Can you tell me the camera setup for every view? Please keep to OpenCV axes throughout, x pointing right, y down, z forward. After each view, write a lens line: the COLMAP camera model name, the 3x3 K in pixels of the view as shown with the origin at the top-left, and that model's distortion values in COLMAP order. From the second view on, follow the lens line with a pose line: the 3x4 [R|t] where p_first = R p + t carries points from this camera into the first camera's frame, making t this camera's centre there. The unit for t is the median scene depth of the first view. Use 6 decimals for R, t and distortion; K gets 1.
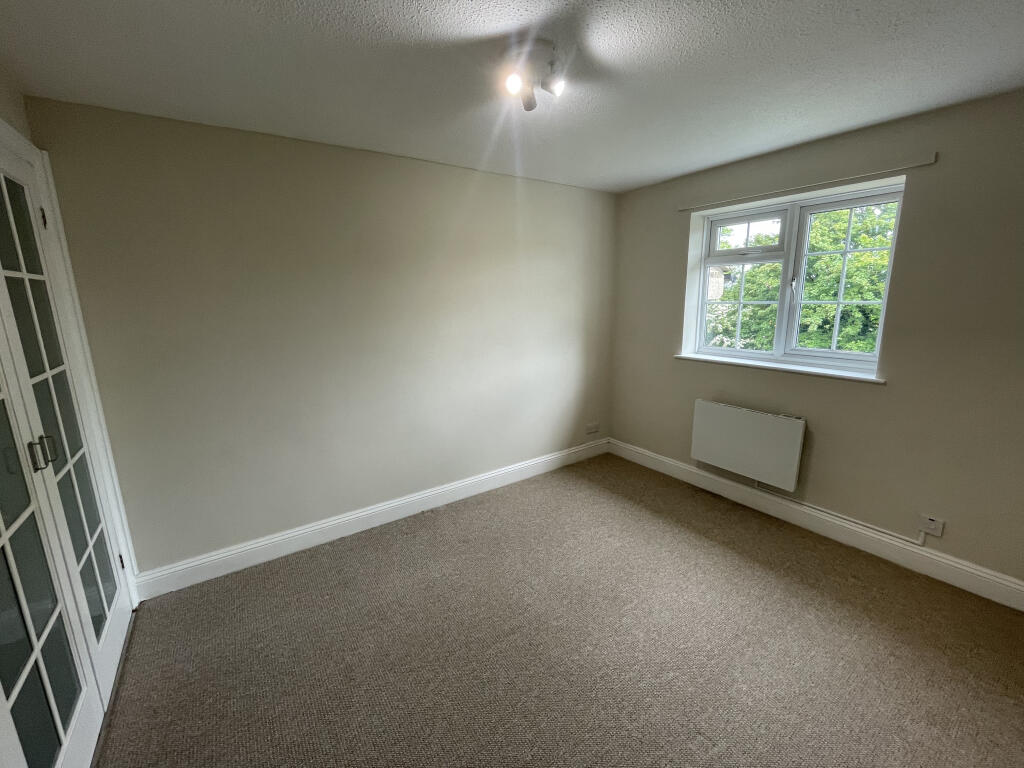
lens RADIAL K [[420.7, 0, 509.8], [0, 420.7, 383.4], [0, 0, 1]] dist [-0.001038, -0.000065]
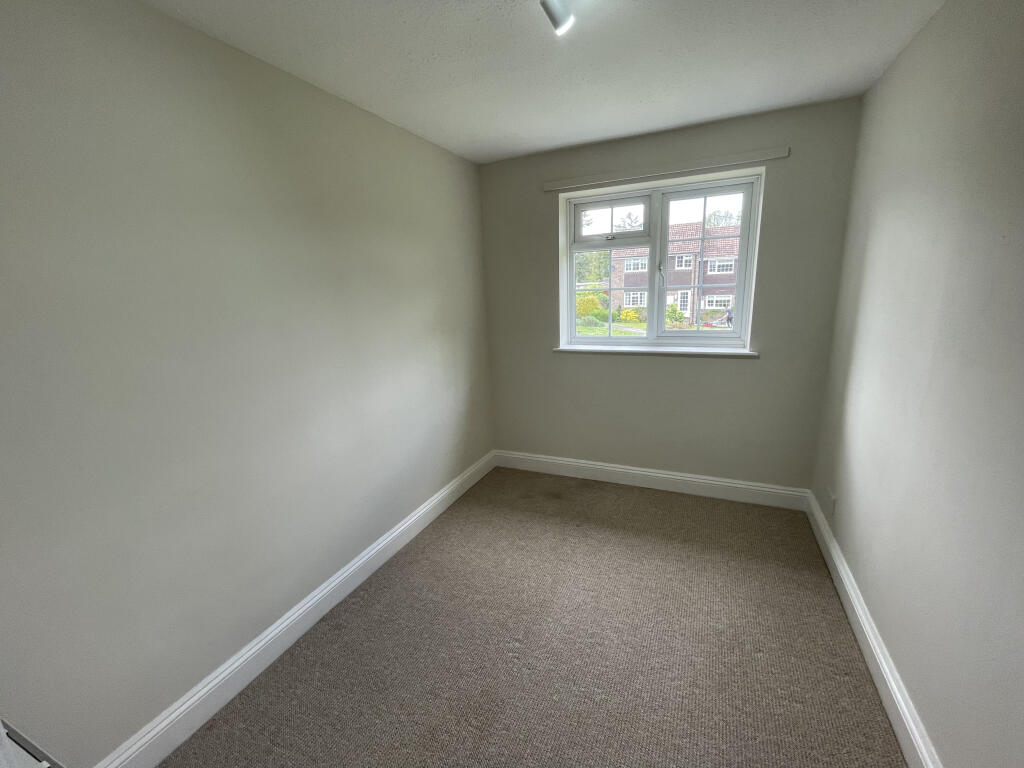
lens RADIAL K [[420.7, 0, 509.8], [0, 420.7, 383.4], [0, 0, 1]] dist [-0.001038, -0.000065]
pose [[0.864835, -0.145110, 0.480629, -0.175195], [0.138864, 0.989110, 0.048760, -0.057427], [-0.482470, 0.024573, 0.875568, 0.267298]]
